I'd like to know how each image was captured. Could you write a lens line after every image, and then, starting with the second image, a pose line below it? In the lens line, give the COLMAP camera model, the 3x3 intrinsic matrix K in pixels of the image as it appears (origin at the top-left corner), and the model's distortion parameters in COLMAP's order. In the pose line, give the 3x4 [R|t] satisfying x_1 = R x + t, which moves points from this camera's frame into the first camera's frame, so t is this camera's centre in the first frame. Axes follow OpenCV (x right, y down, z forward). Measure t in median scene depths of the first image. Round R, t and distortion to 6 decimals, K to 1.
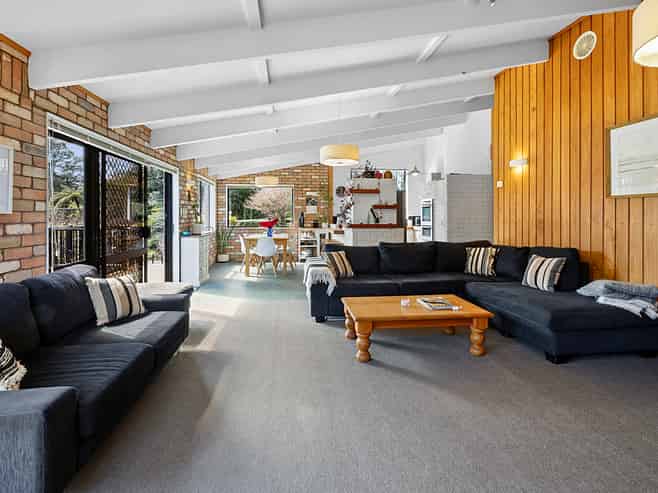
lens RADIAL K [[281.1, 0, 329.9], [0, 281.1, 215.8], [0, 0, 1]] dist [0.000226, 0.000015]
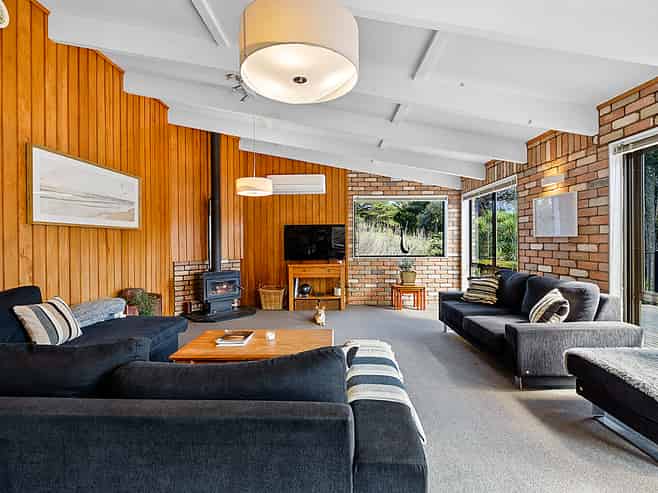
lens RADIAL K [[277.1, 0, 329.0], [0, 277.1, 246.5], [0, 0, 1]] dist [0.000142, 0.000019]
pose [[-0.987041, 0.007788, 0.160279, -0.088612], [0.010623, 0.999802, 0.016839, 0.005835], [-0.160116, 0.018324, -0.986928, 2.377646]]
